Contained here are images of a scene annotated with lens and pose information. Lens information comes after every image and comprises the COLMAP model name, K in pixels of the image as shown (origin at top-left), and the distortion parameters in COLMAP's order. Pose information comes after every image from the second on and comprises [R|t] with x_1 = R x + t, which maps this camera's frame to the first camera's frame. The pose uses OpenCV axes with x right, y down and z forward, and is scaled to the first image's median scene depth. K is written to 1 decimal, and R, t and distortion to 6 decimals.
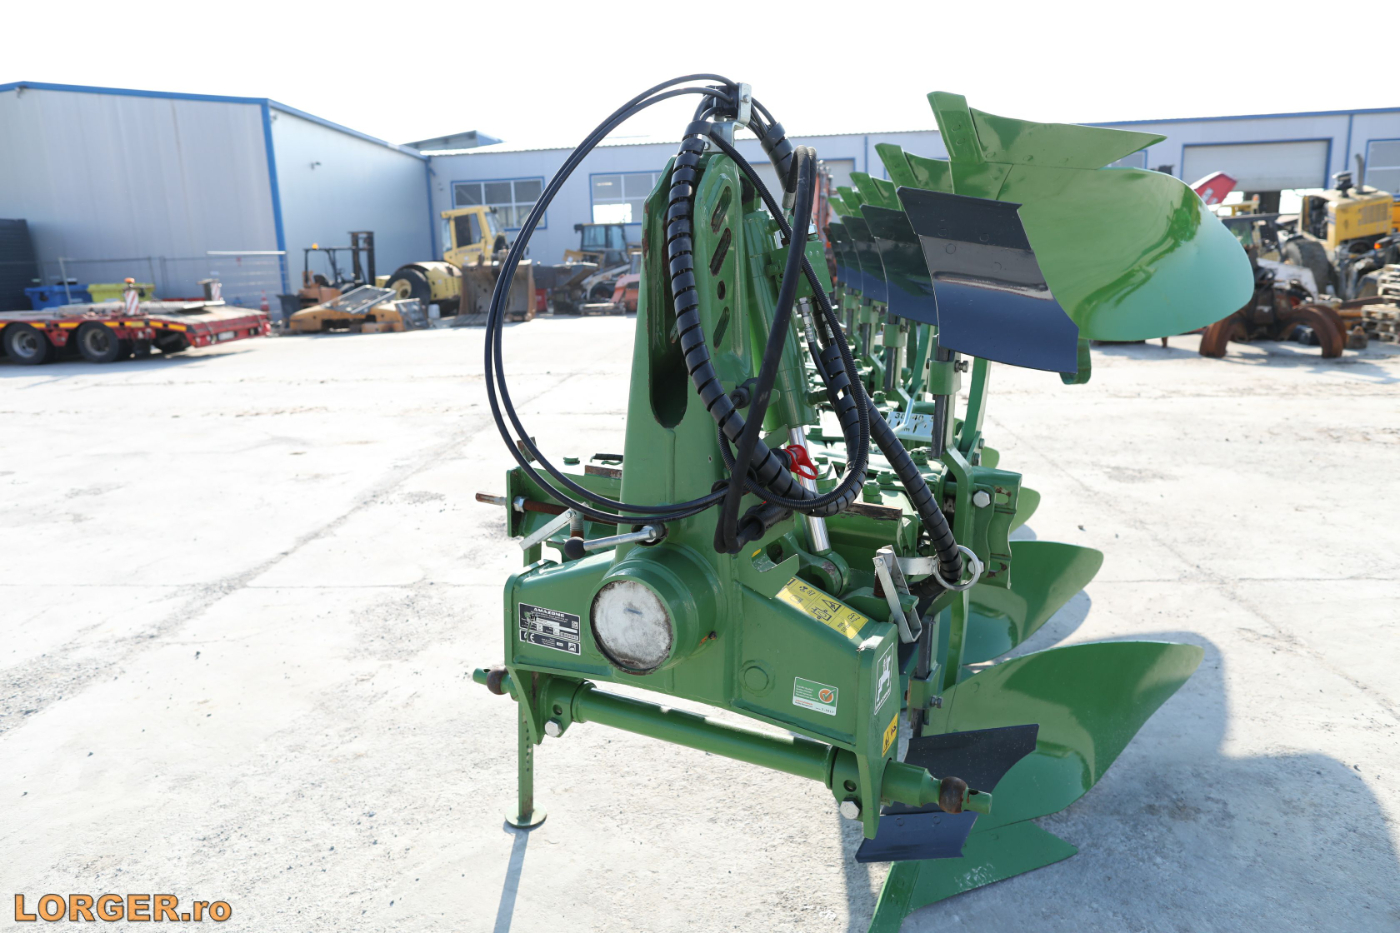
lens RADIAL K [[952.8, 0, 695.8], [0, 952.8, 457.8], [0, 0, 1]] dist [-0.054363, 0.056094]
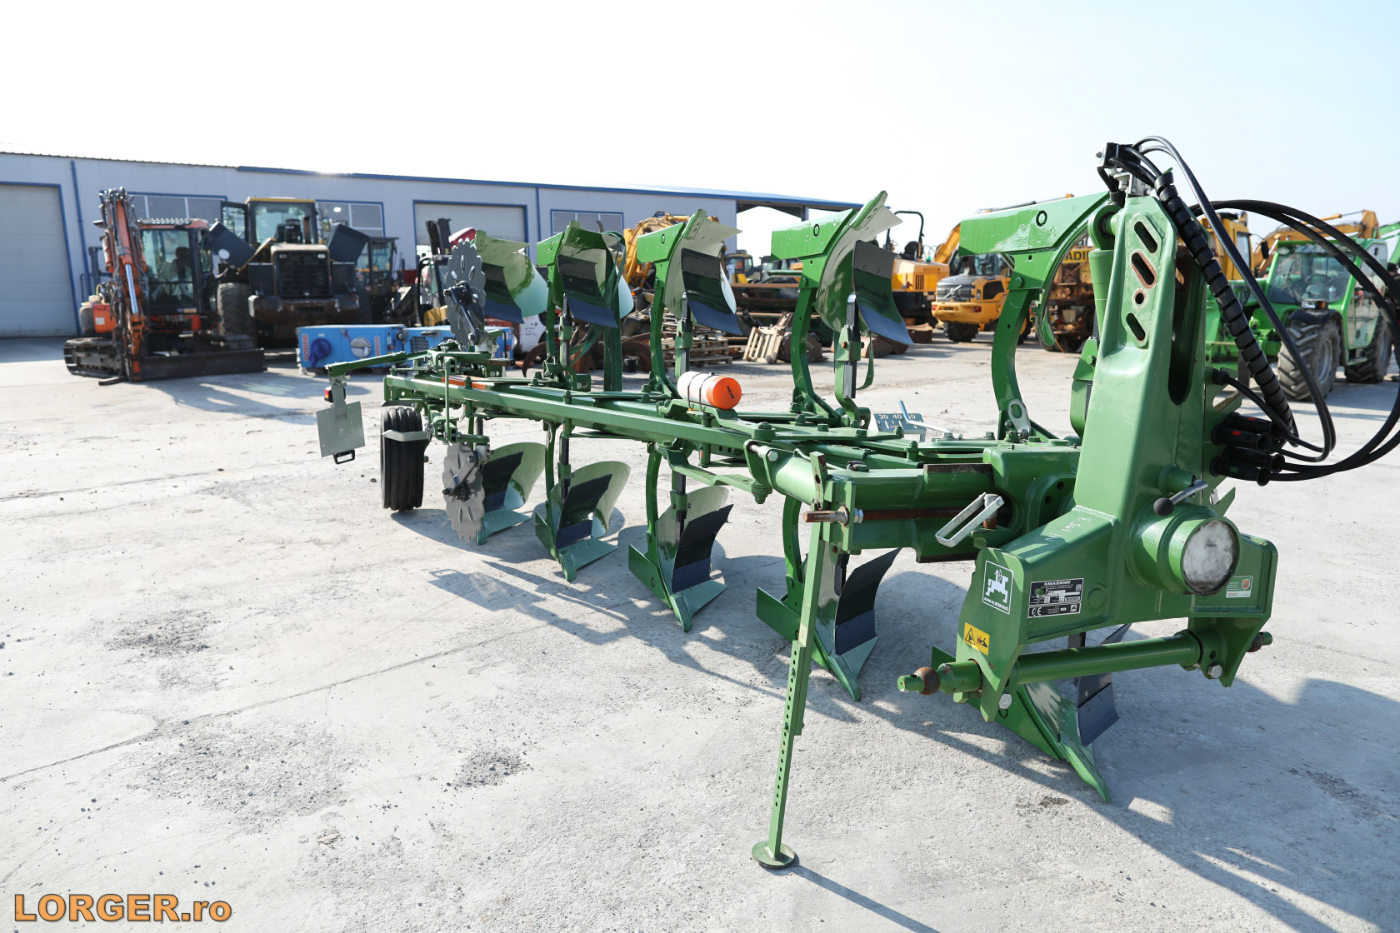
lens RADIAL K [[952.8, 0, 695.8], [0, 952.8, 457.8], [0, 0, 1]] dist [-0.054363, 0.056094]
pose [[0.697785, -0.102463, 0.708941, -1.214337], [0.136207, 0.990638, 0.009114, -0.053061], [-0.703238, 0.090203, 0.705209, 0.484671]]
